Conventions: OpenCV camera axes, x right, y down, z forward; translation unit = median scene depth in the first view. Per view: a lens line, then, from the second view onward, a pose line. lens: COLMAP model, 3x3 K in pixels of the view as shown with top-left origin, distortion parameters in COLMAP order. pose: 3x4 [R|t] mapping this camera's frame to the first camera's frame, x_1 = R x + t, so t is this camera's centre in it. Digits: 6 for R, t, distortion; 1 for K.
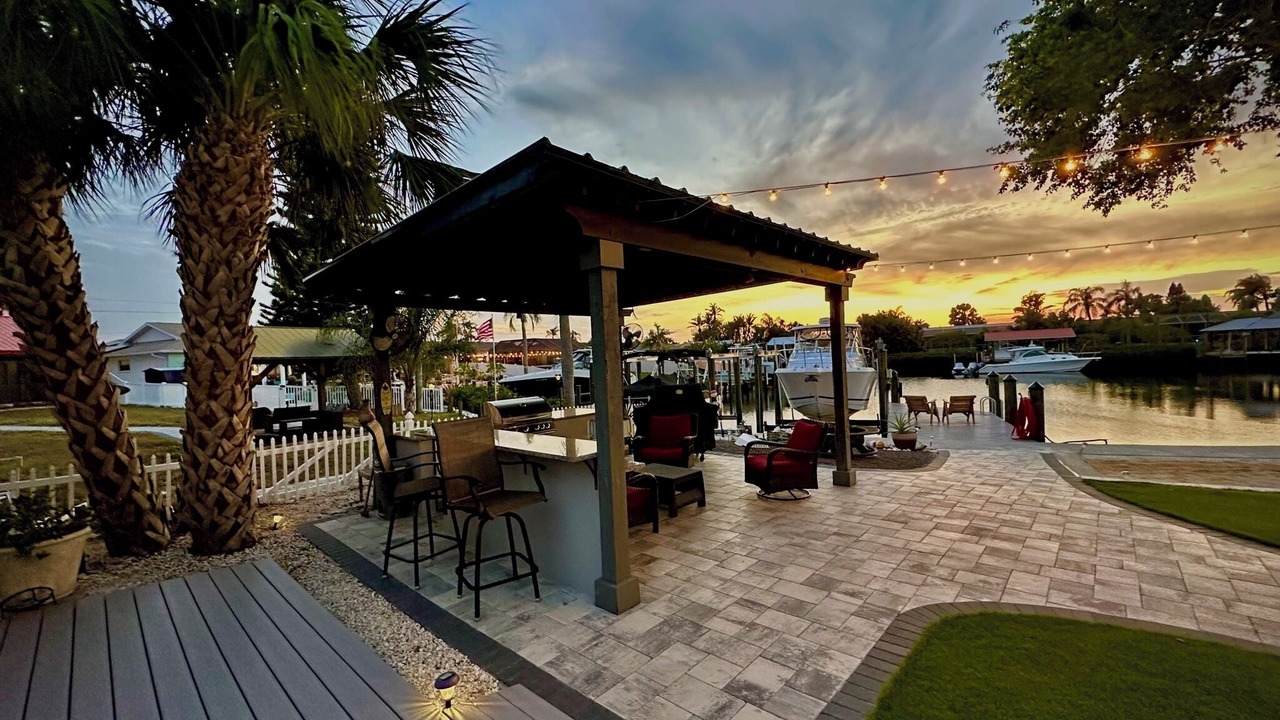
lens RADIAL K [[516.5, 0, 634.9], [0, 516.5, 359.6], [0, 0, 1]] dist [0.001375, -0.000414]
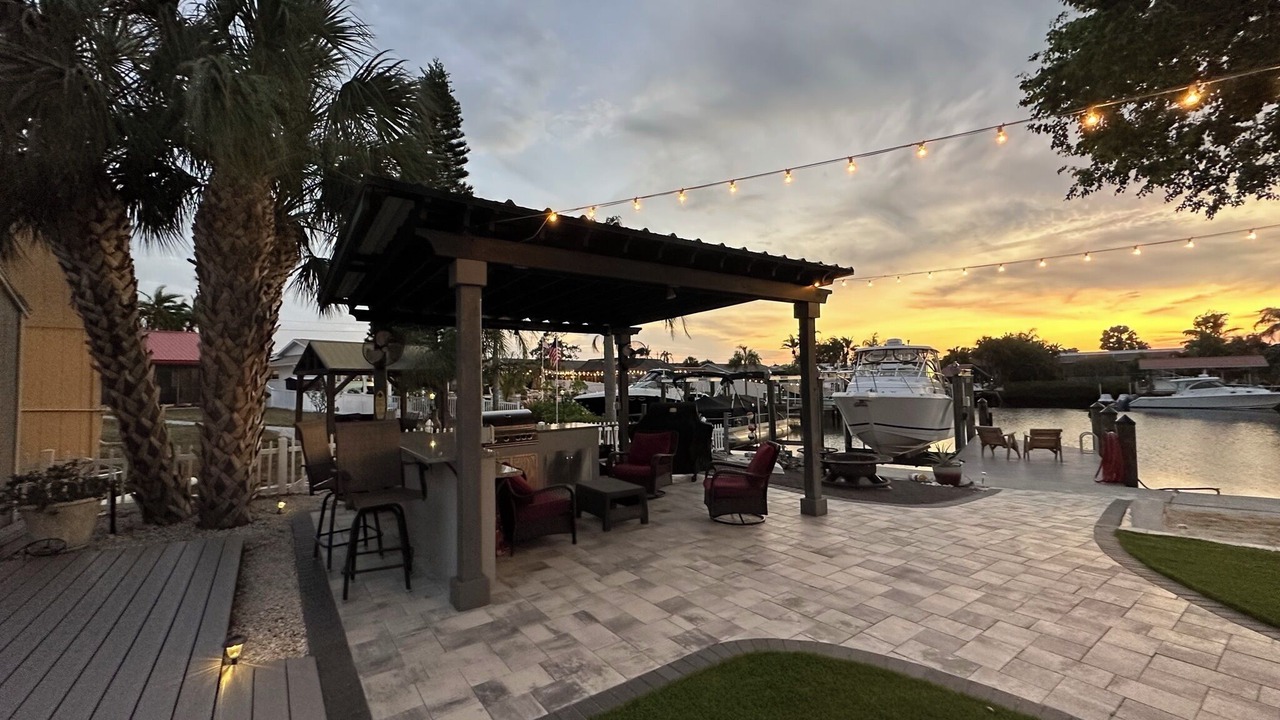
lens RADIAL K [[516.5, 0, 634.9], [0, 516.5, 359.6], [0, 0, 1]] dist [0.001375, -0.000414]
pose [[0.979441, 0.016505, -0.201055, 0.330753], [-0.024553, 0.998991, -0.037598, 0.007157], [0.200232, 0.041762, 0.978858, 0.012037]]
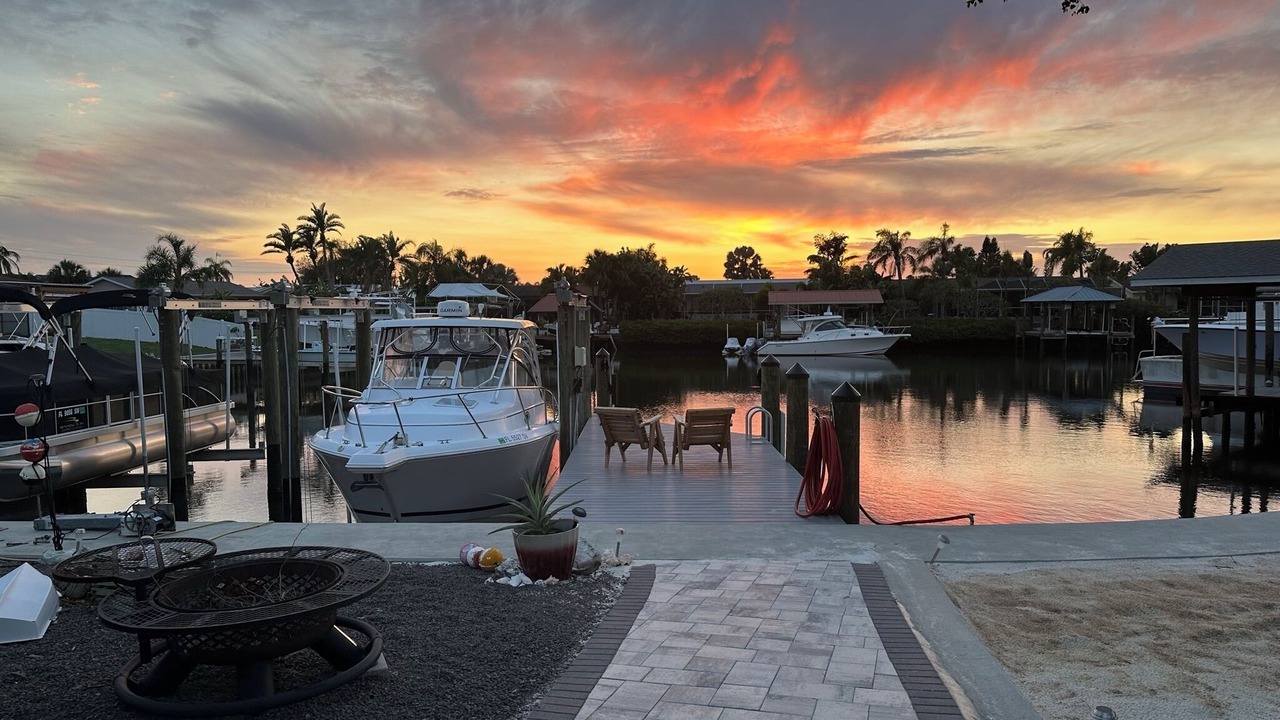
lens RADIAL K [[879.0, 0, 640.0], [0, 879.0, 360.0], [0, 0, 1]] dist [0.161726, -0.163138]
pose [[0.900674, 0.012807, 0.434306, 0.616190], [-0.030425, 0.998971, 0.033637, 0.007481], [-0.433429, -0.043510, 0.900137, 0.845231]]
